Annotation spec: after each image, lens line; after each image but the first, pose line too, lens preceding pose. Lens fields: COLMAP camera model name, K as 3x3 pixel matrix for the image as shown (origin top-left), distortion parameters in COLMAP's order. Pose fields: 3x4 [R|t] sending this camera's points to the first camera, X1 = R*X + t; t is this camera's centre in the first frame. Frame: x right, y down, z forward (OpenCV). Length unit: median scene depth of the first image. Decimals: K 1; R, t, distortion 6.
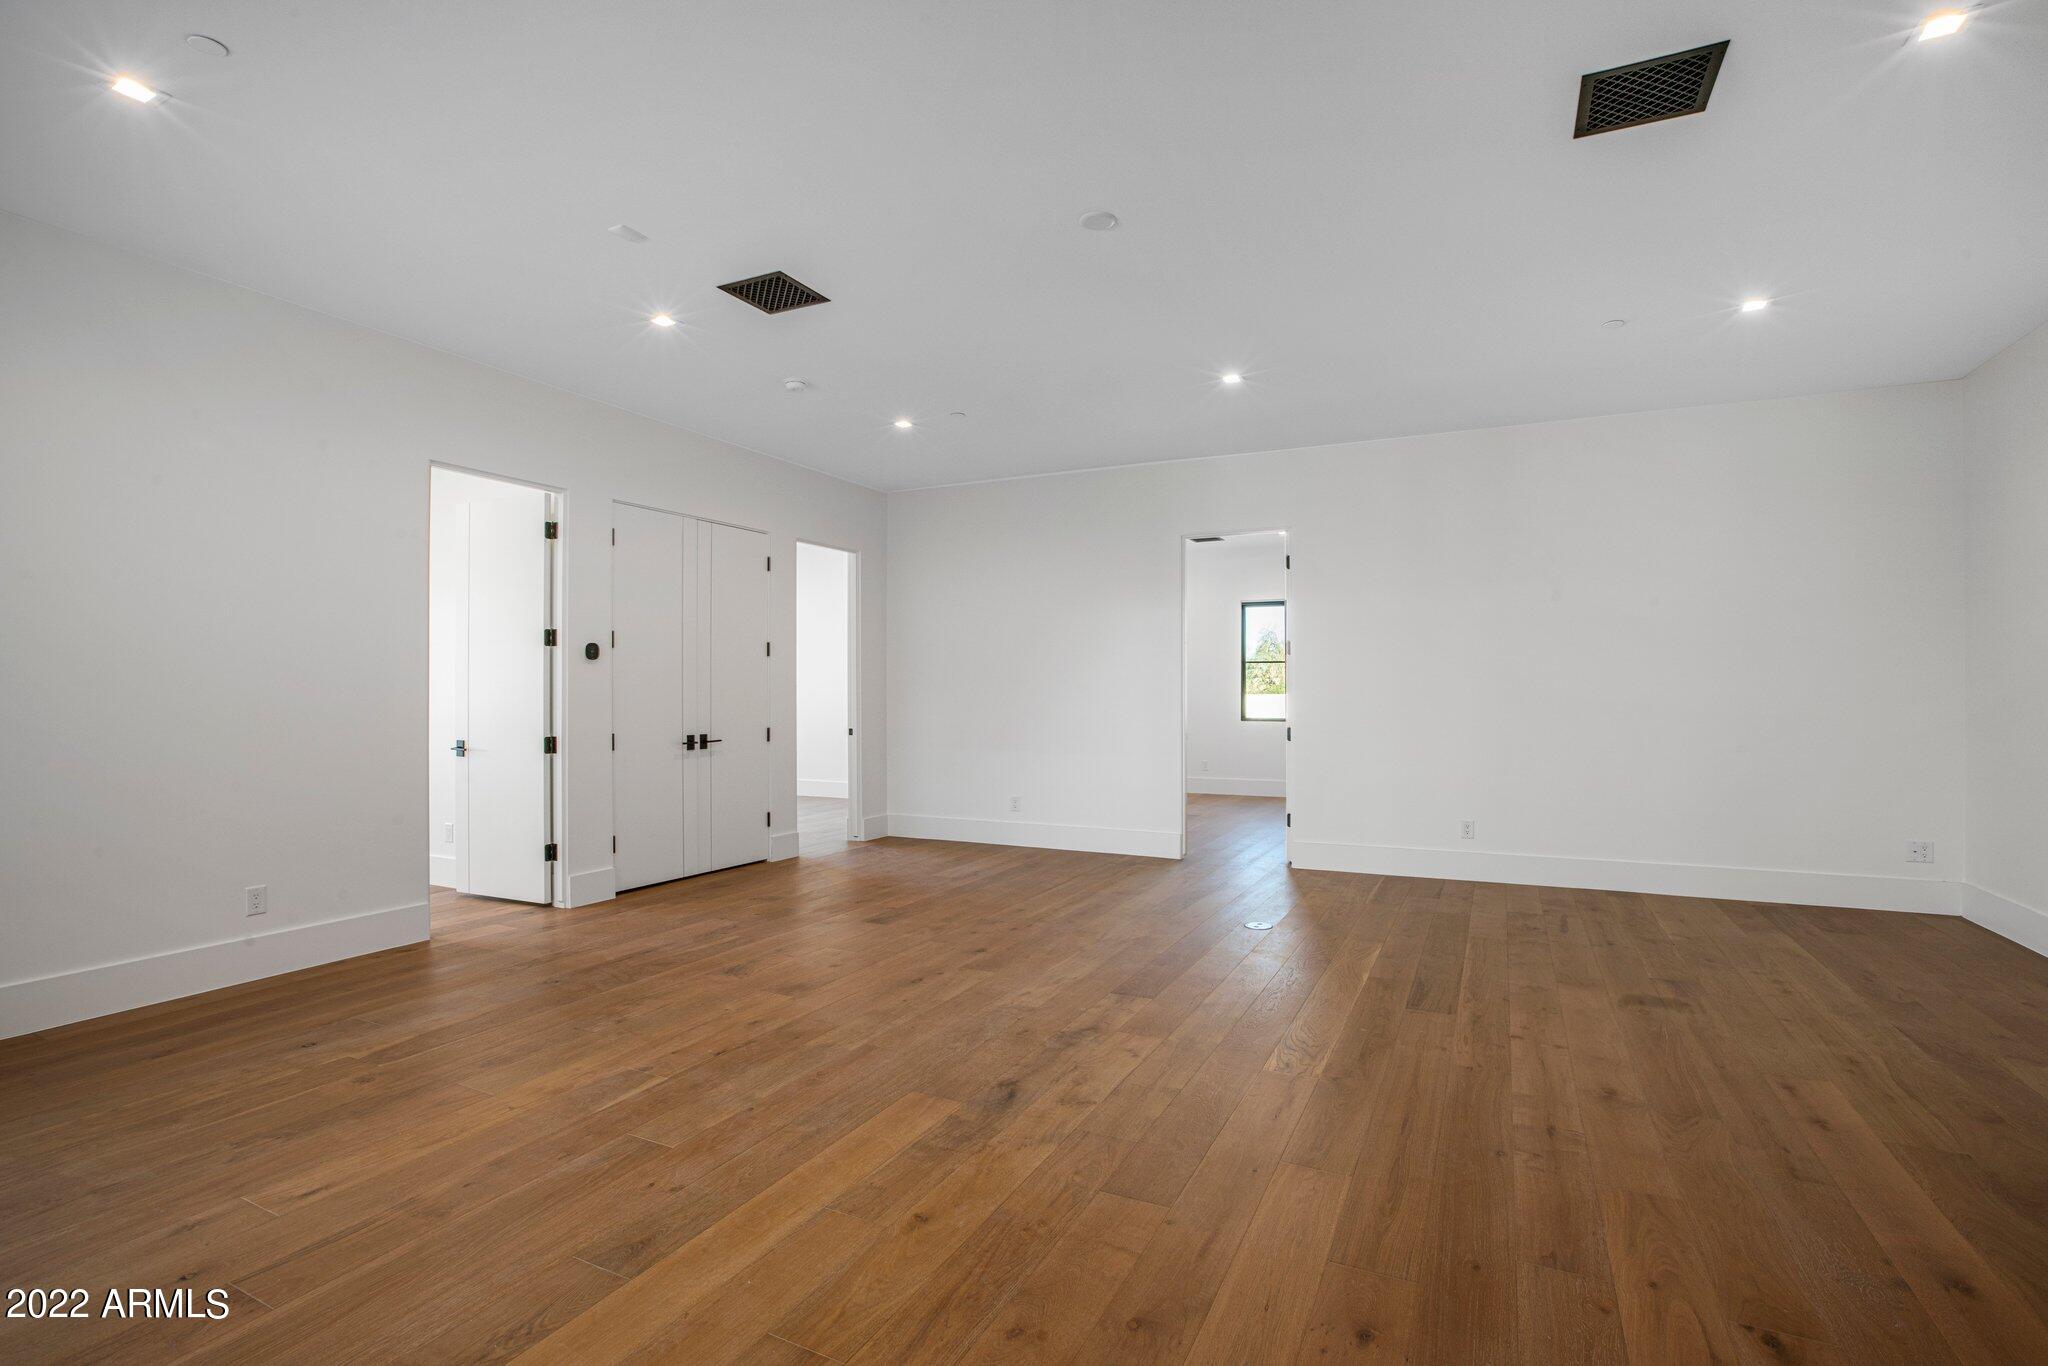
lens RADIAL K [[959.0, 0, 1024.0], [0, 959.0, 683.0], [0, 0, 1]] dist [-0.058022, 0.017911]
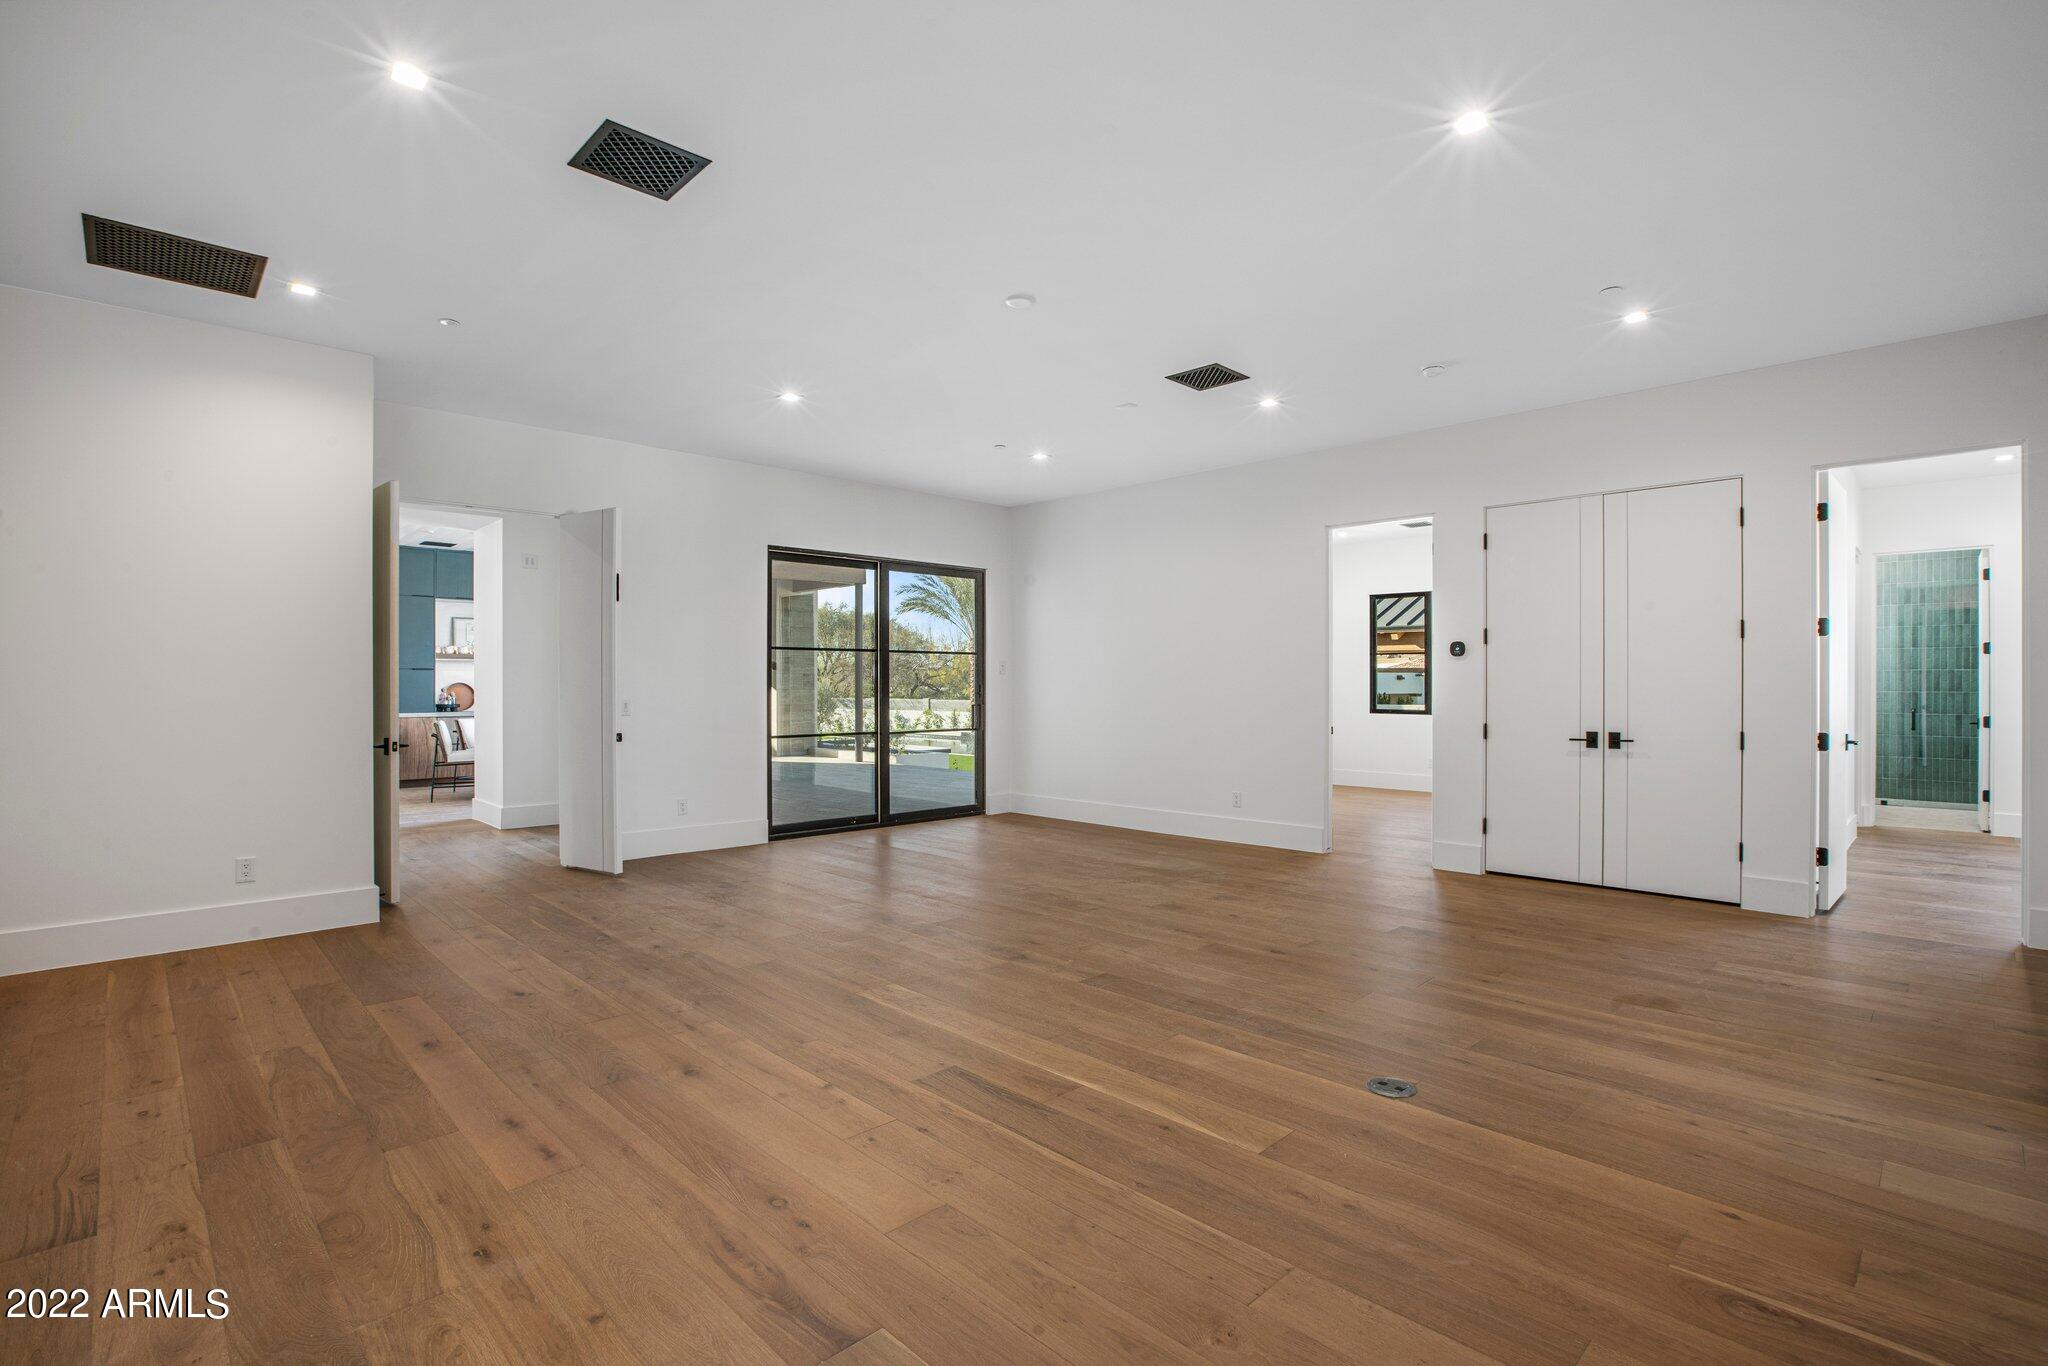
lens RADIAL K [[959.0, 0, 1024.0], [0, 959.0, 683.0], [0, 0, 1]] dist [-0.058022, 0.017911]
pose [[-0.324785, 0.000789, -0.945787, 1.183605], [0.008391, 0.999963, -0.002047, 0.008629], [0.945751, -0.008601, -0.324780, 1.338387]]
